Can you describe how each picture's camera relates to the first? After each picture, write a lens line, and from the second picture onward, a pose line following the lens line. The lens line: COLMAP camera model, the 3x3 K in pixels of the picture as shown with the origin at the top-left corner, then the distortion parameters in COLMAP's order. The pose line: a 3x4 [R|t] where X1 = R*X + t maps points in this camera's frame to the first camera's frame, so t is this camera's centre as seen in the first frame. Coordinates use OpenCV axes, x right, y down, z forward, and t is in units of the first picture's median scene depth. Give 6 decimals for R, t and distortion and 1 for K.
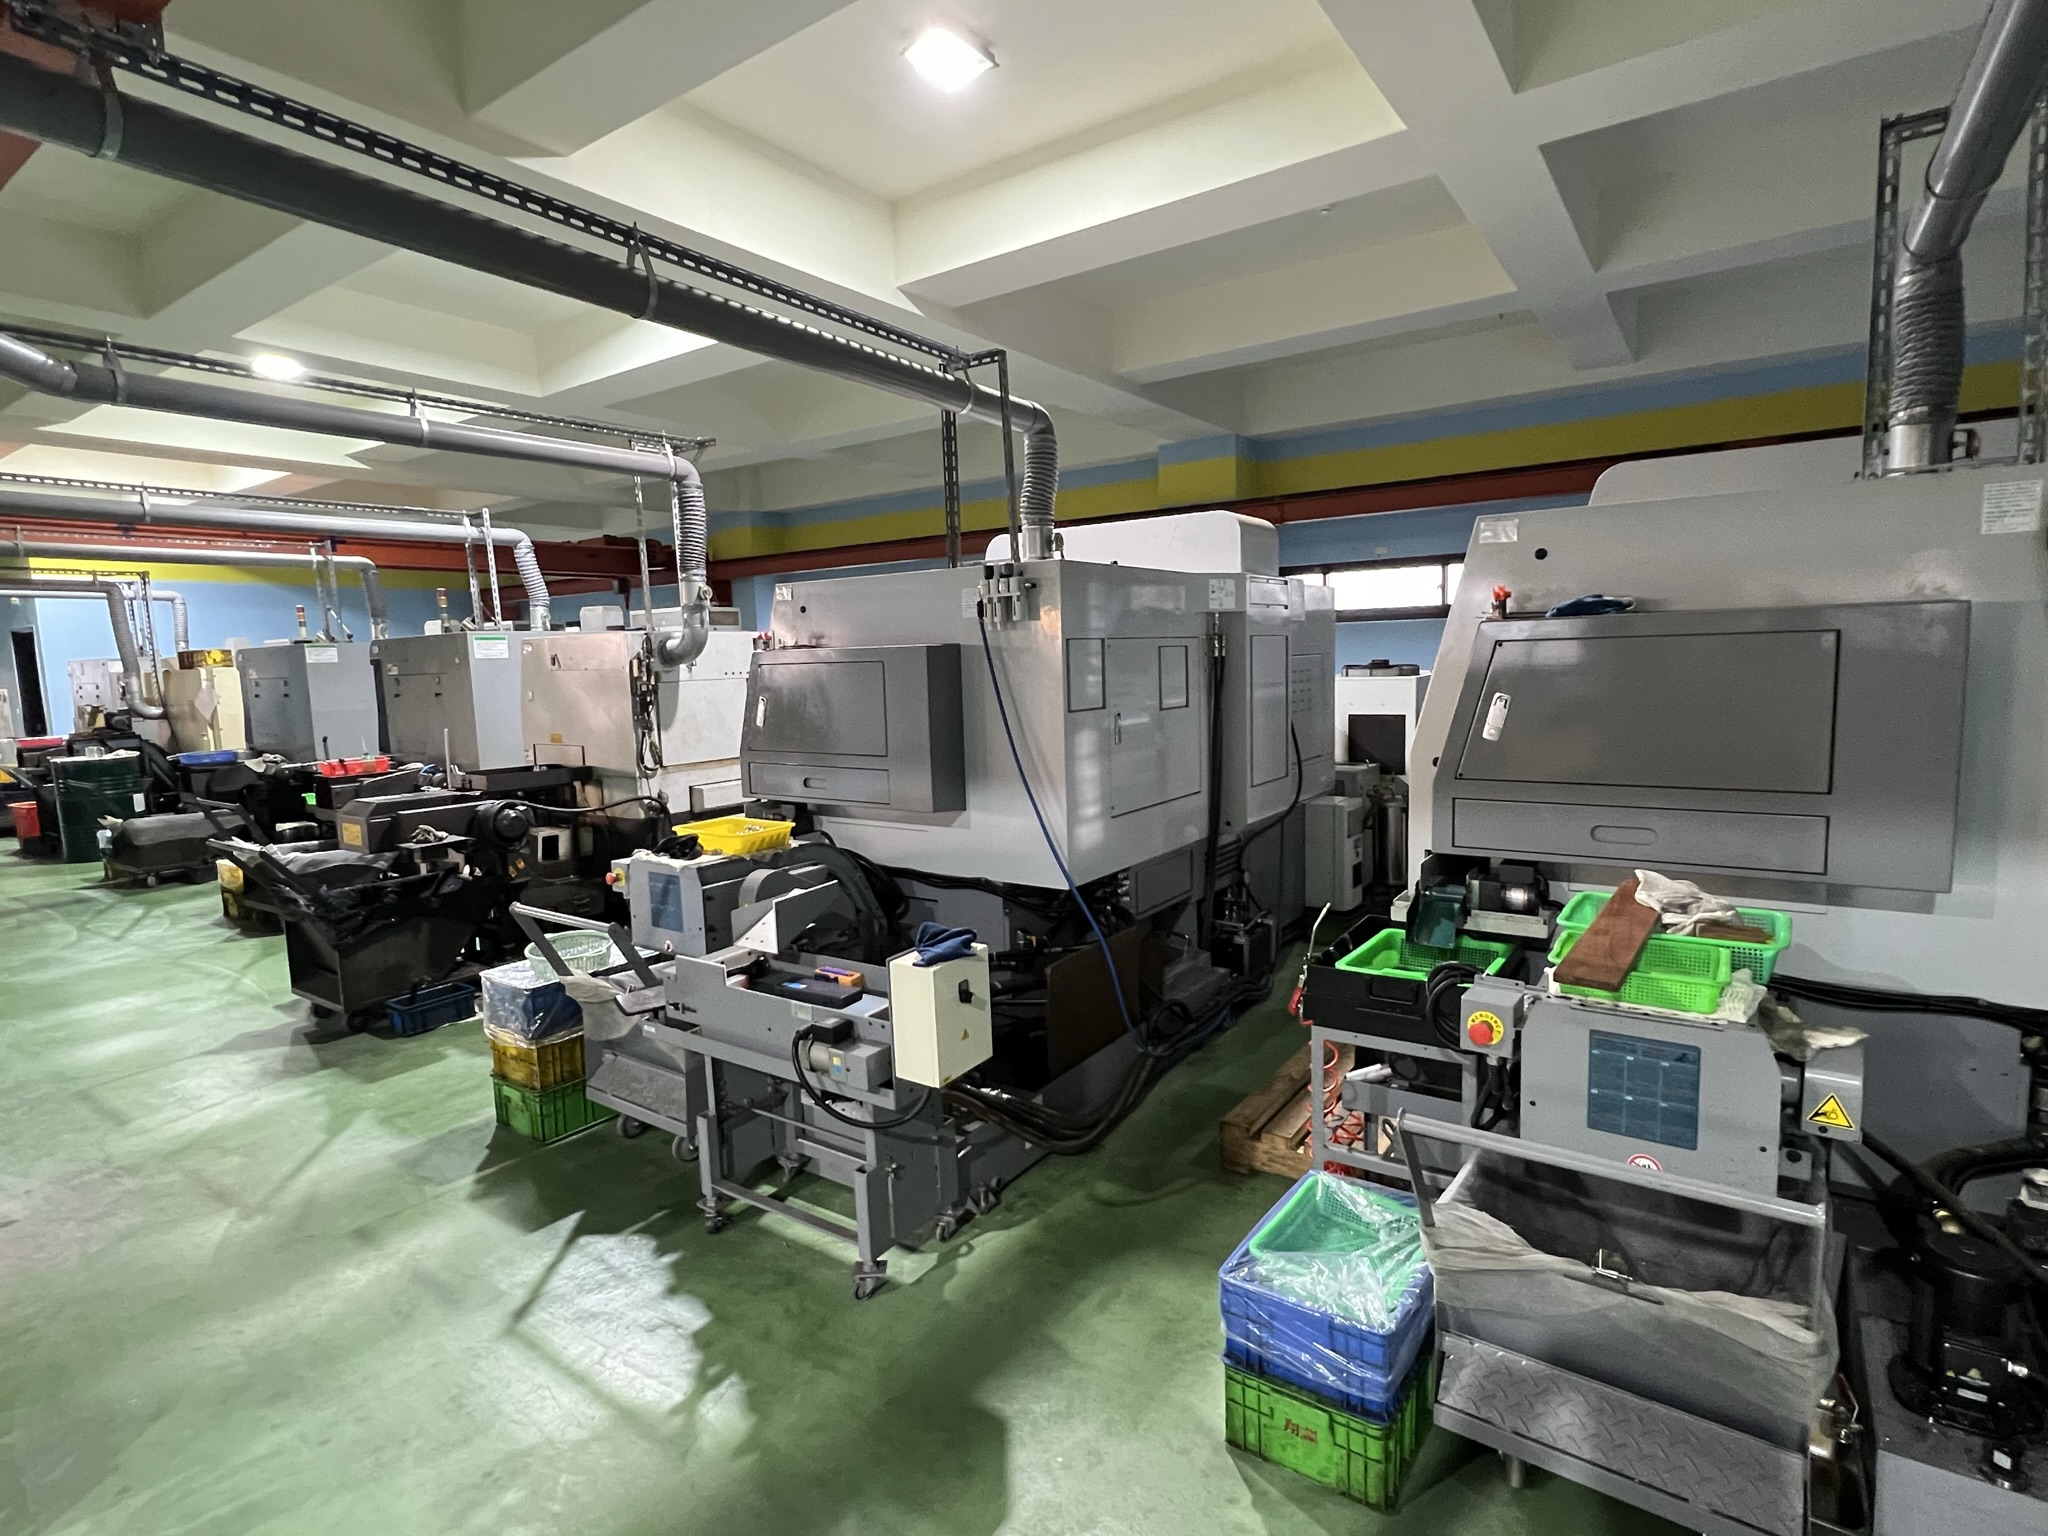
lens RADIAL K [[1039.2, 0, 1024.0], [0, 1039.2, 768.0], [0, 0, 1]] dist [0.001111, 0.001052]
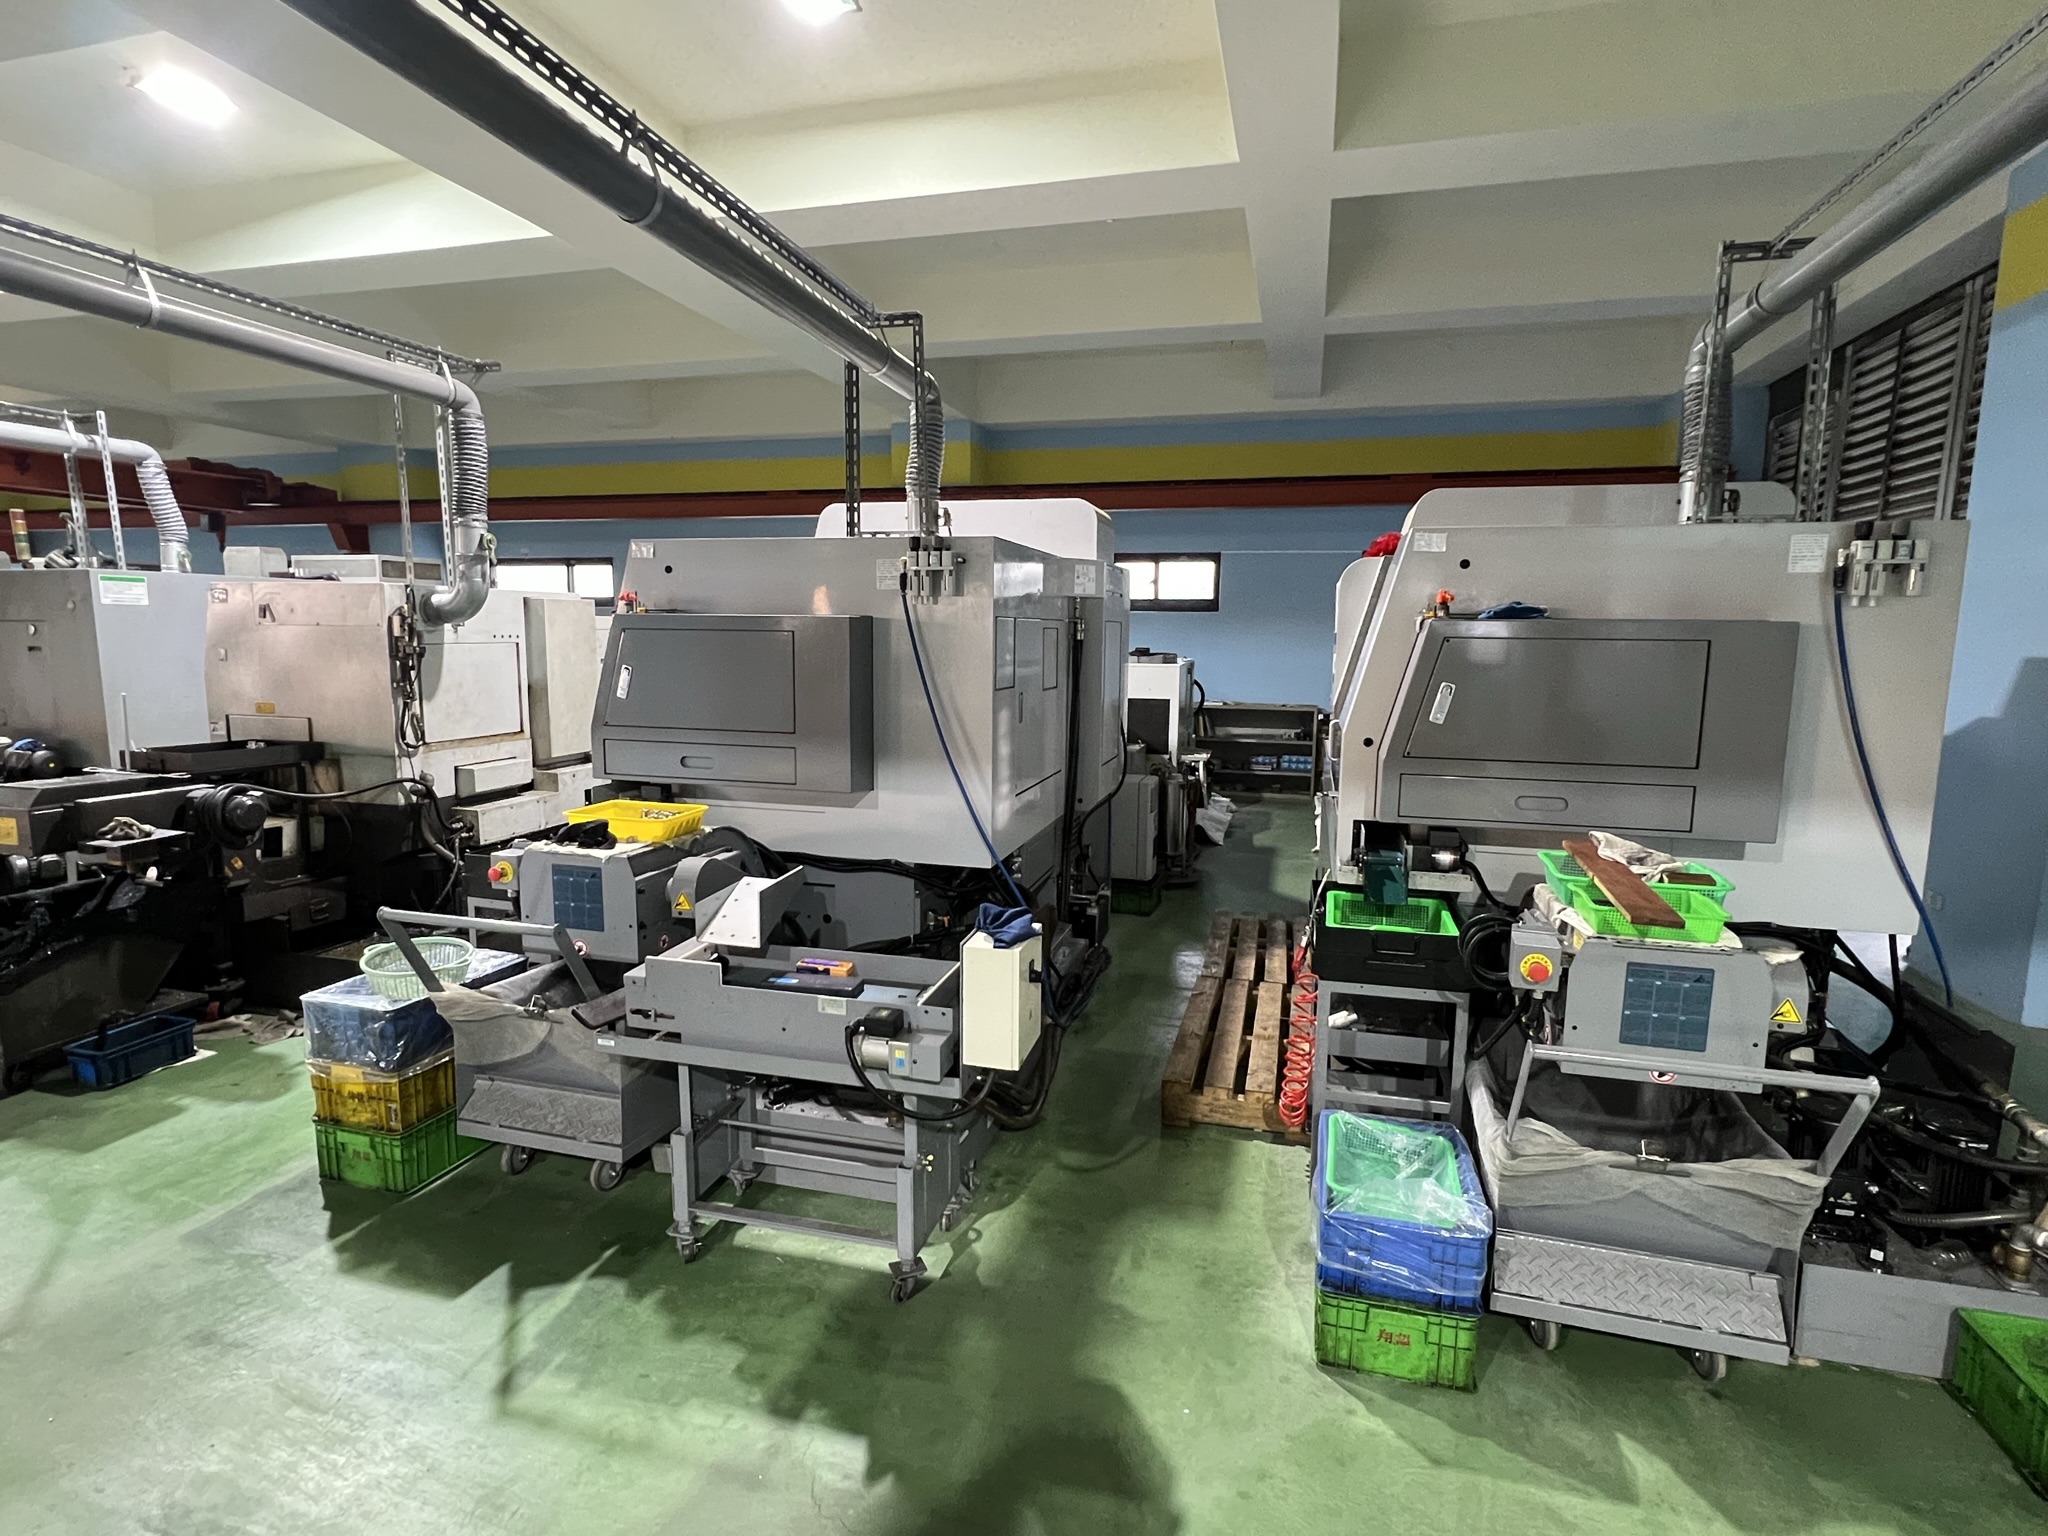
lens RADIAL K [[1039.2, 0, 1024.0], [0, 1039.2, 768.0], [0, 0, 1]] dist [0.001111, 0.001052]
pose [[0.940268, -0.002635, 0.340425, -0.273237], [-0.003670, 0.999833, 0.017876, 0.002818], [-0.340415, -0.018058, 0.940102, 0.052256]]
